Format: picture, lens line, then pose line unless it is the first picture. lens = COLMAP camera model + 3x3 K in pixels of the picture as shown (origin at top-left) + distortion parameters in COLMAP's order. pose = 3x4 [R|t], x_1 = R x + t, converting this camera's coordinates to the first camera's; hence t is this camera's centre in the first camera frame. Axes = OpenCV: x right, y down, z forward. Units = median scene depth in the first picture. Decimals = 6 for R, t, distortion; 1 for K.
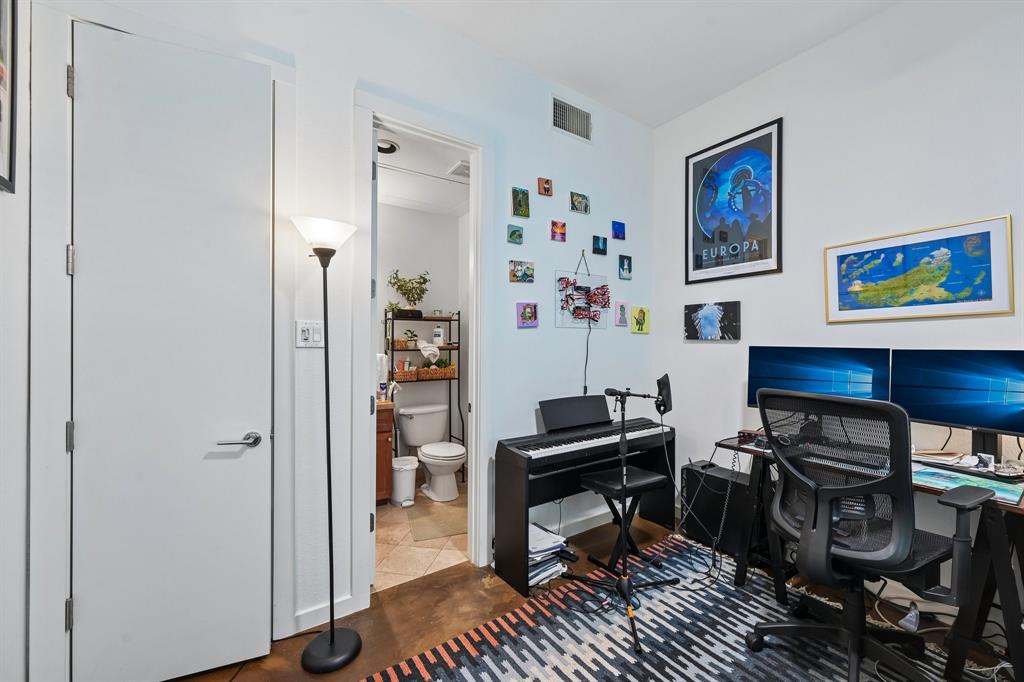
lens RADIAL K [[412.5, 0, 513.1], [0, 412.5, 336.9], [0, 0, 1]] dist [-0.001194, 0.000494]
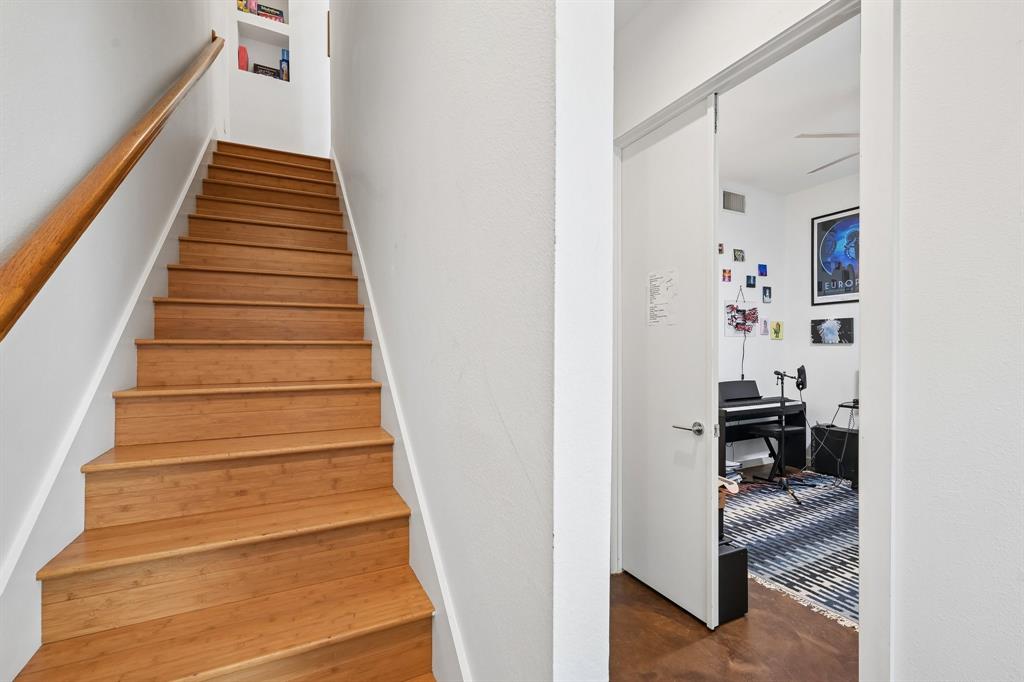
lens RADIAL K [[448.4, 0, 508.7], [0, 448.4, 346.7], [0, 0, 1]] dist [-0.002770, 0.001709]
pose [[0.990818, -0.009067, -0.134896, -0.483816], [0.010558, 0.999891, 0.010347, -0.010356], [0.134787, -0.011677, 0.990806, -0.805145]]
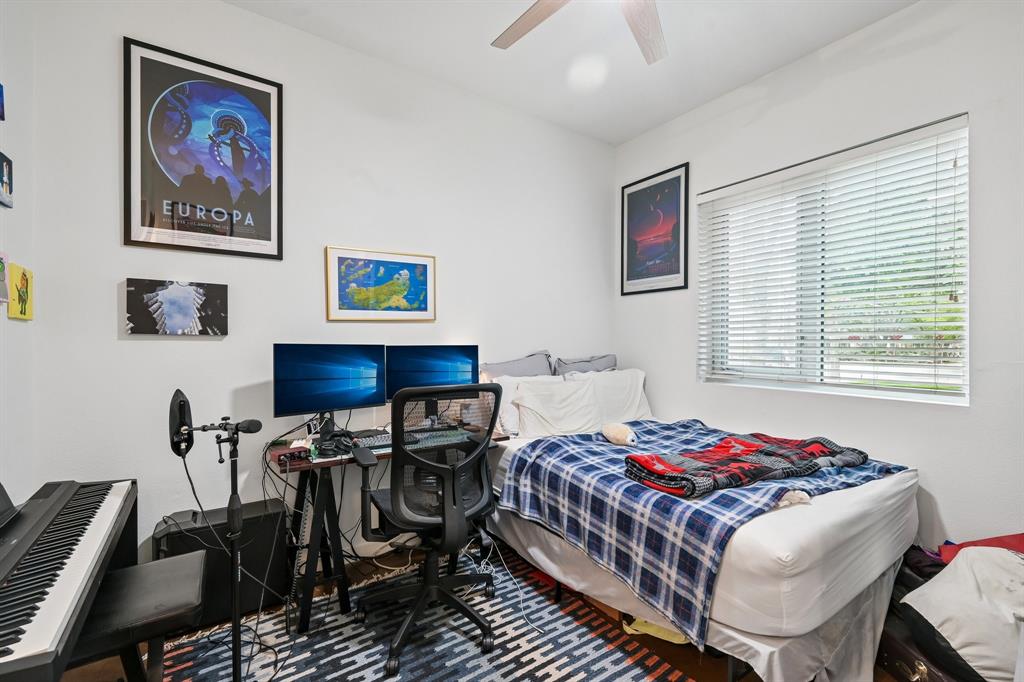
lens RADIAL K [[448.4, 0, 484.7], [0, 448.4, 344.9], [0, 0, 1]] dist [-0.002770, 0.001709]
pose [[-0.011731, -0.001866, 0.999929, -0.285024], [-0.014040, 0.999900, 0.001701, 0.015617], [-0.999833, -0.014020, -0.011756, 0.518445]]
